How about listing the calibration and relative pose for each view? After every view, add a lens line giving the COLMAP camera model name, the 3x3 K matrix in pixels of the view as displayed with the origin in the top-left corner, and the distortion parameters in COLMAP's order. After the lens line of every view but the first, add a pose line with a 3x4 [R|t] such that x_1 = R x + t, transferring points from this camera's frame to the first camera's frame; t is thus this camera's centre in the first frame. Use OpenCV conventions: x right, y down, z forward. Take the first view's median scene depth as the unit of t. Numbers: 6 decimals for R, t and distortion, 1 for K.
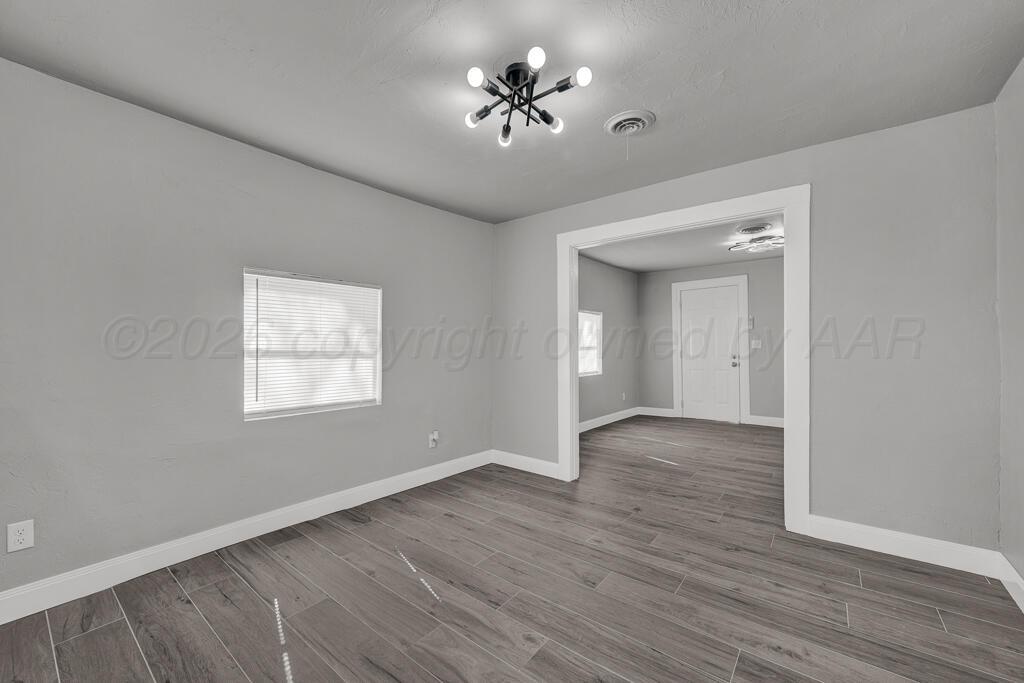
lens RADIAL K [[402.6, 0, 510.8], [0, 402.6, 344.8], [0, 0, 1]] dist [-0.002248, -0.000291]
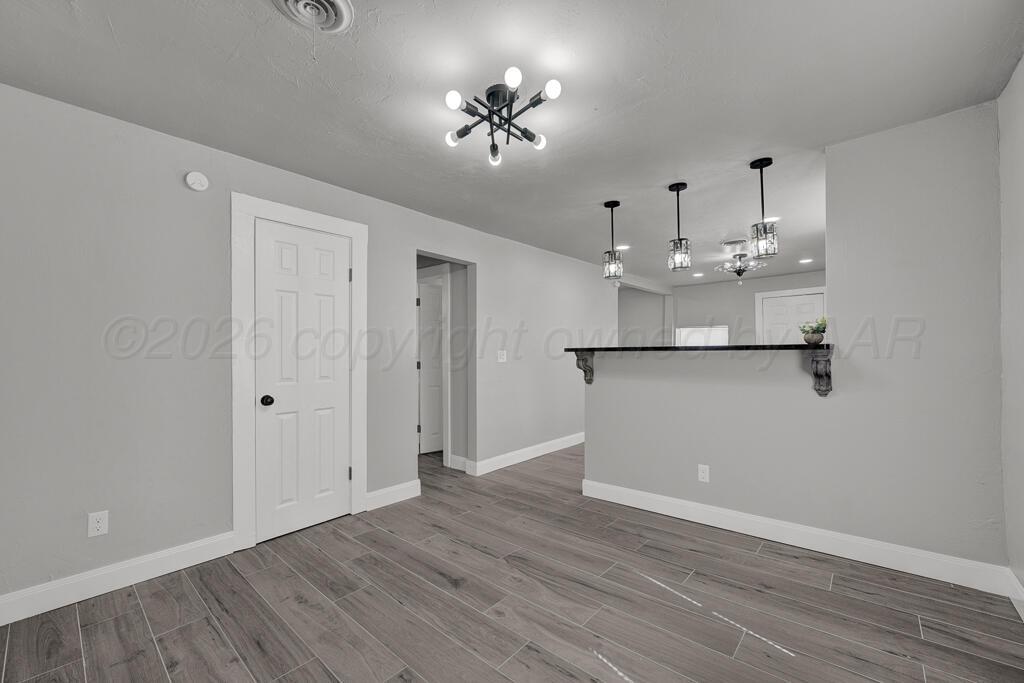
lens RADIAL K [[402.6, 0, 515.8], [0, 402.6, 346.2], [0, 0, 1]] dist [-0.002248, -0.000291]
pose [[-0.999189, 0.013297, 0.038011, -0.050366], [0.012295, 0.999574, -0.026476, 0.003241], [-0.038347, -0.025988, -0.998926, 2.040964]]
